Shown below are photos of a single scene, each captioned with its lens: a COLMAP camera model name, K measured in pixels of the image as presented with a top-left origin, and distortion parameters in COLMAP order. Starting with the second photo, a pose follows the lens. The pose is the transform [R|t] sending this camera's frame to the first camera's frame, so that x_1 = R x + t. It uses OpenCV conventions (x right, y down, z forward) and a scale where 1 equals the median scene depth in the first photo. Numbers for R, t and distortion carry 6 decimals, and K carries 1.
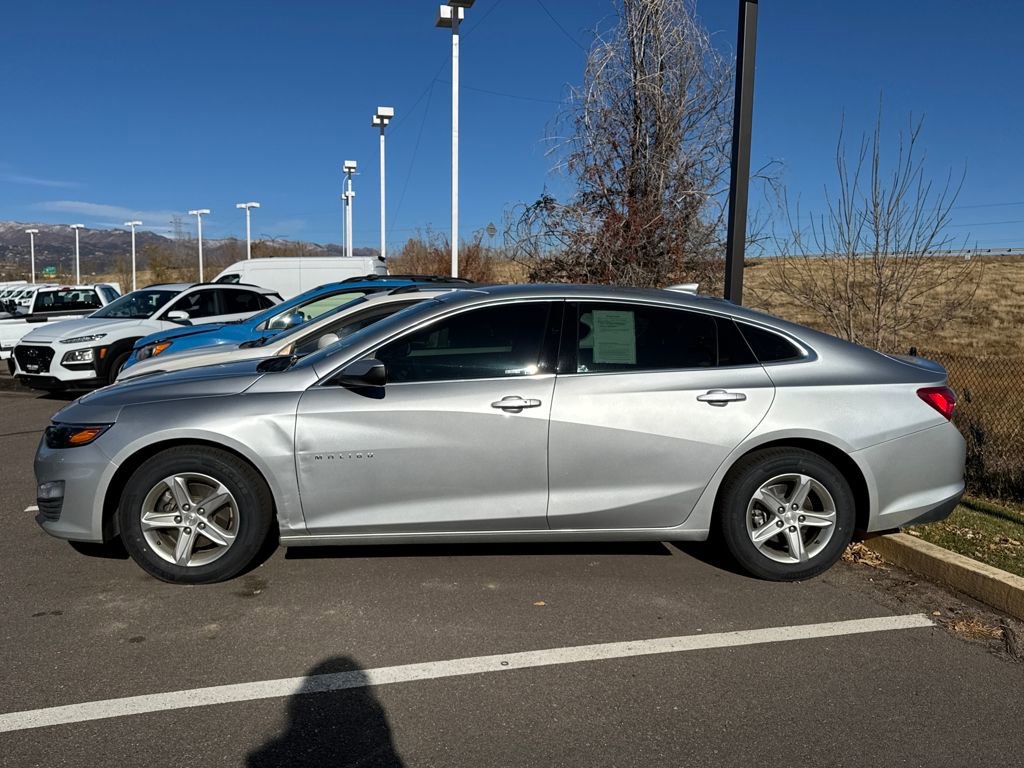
lens RADIAL K [[821.0, 0, 518.5], [0, 821.0, 391.1], [0, 0, 1]] dist [0.116666, -0.196664]
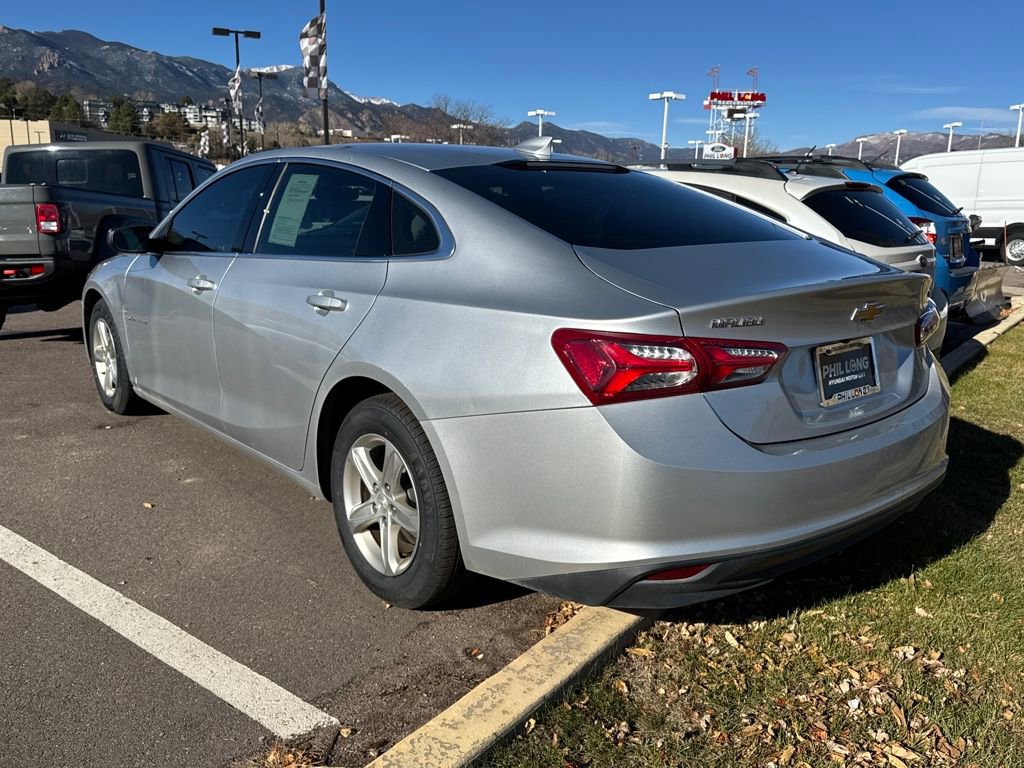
lens RADIAL K [[825.6, 0, 512.0], [0, 825.6, 384.0], [0, 0, 1]] dist [0.094929, -0.155200]
pose [[0.590321, 0.174085, -0.788173, 0.903724], [-0.096855, 0.984687, 0.144948, -0.040574], [0.801337, -0.009227, 0.598142, 0.730122]]
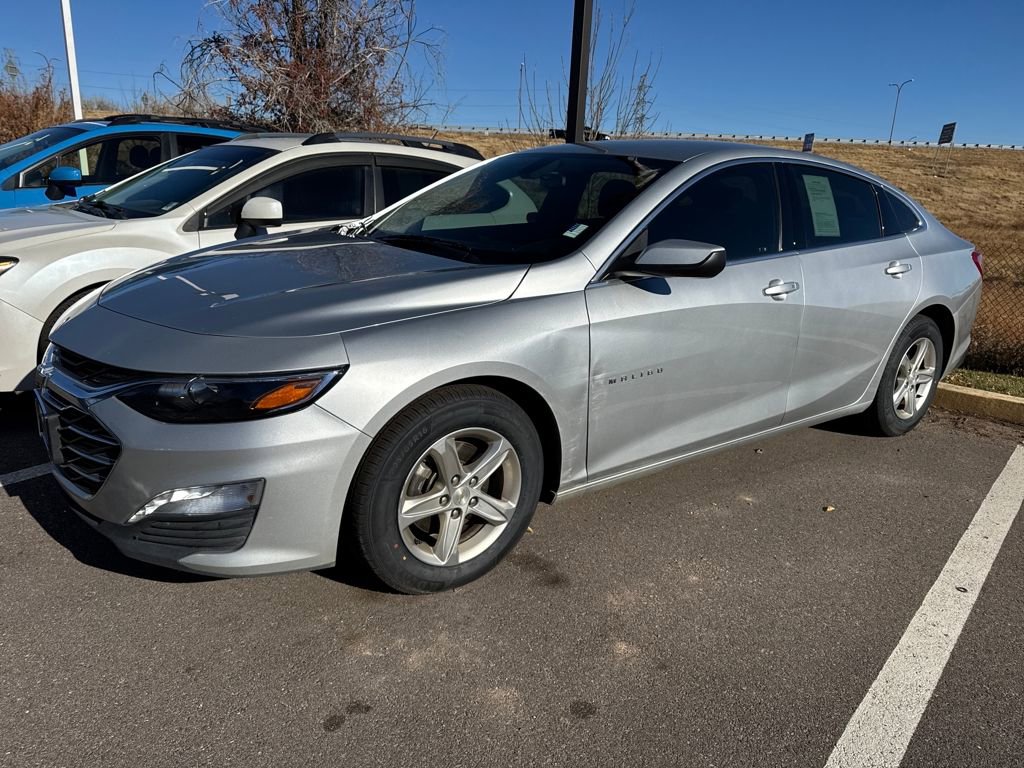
lens RADIAL K [[712.4, 0, 510.8], [0, 712.4, 386.1], [0, 0, 1]] dist [0.084207, -0.115620]
pose [[0.845002, -0.130103, 0.518696, -0.630493], [0.028926, 0.979653, 0.198601, -0.041706], [-0.533981, -0.152814, 0.831572, 0.513645]]
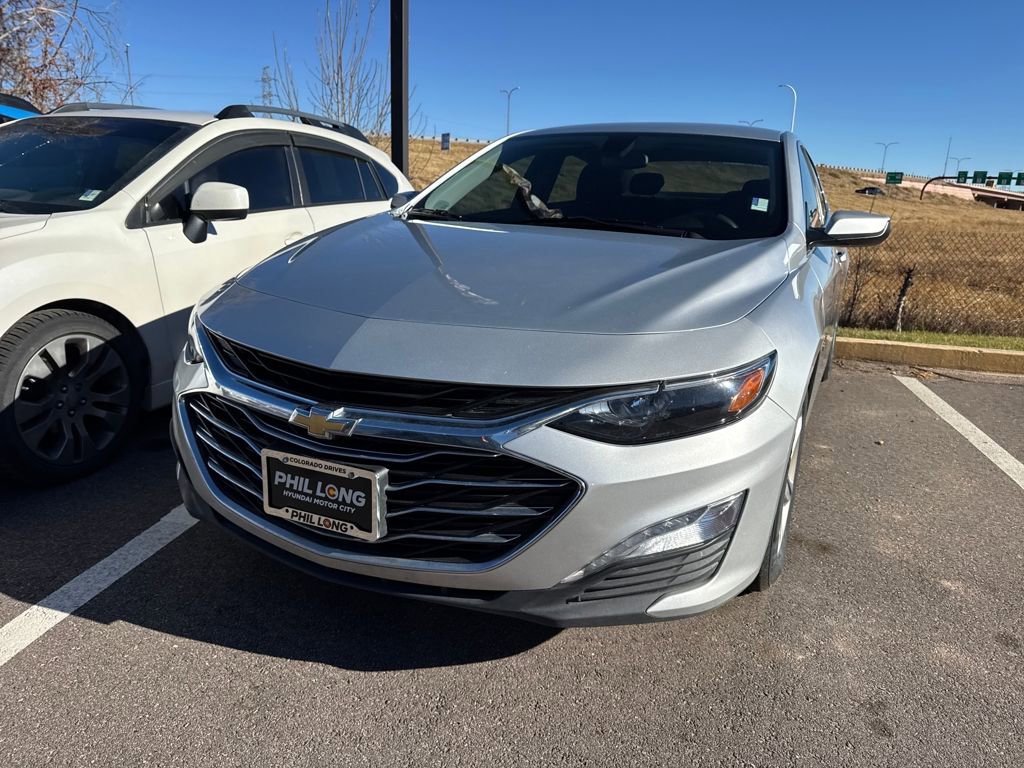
lens RADIAL K [[712.4, 0, 510.8], [0, 712.4, 386.1], [0, 0, 1]] dist [0.084207, -0.115620]
pose [[0.504665, -0.225007, 0.833478, -0.923029], [0.062264, 0.972411, 0.224813, -0.050866], [-0.861067, -0.061560, 0.504751, 0.891168]]
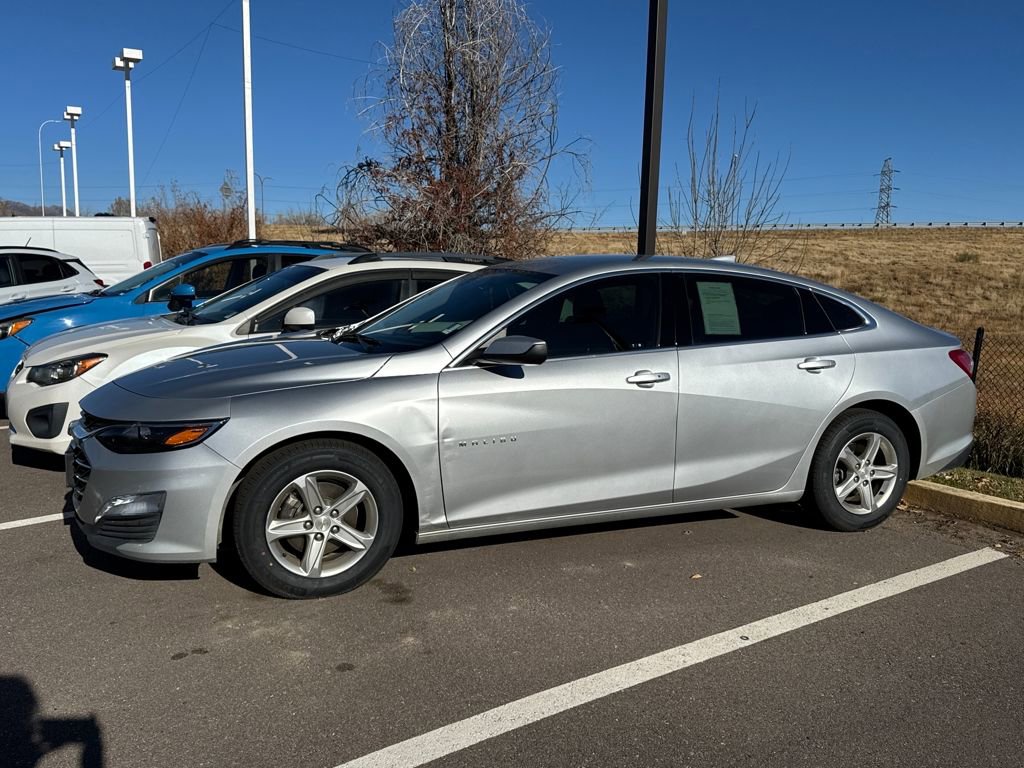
lens RADIAL K [[821.0, 0, 518.5], [0, 821.0, 391.1], [0, 0, 1]] dist [0.116666, -0.196664]
pose [[0.950205, -0.042136, 0.308765, -0.452746], [0.030440, 0.998628, 0.042603, -0.015667], [-0.310136, -0.031083, 0.950184, 0.111754]]
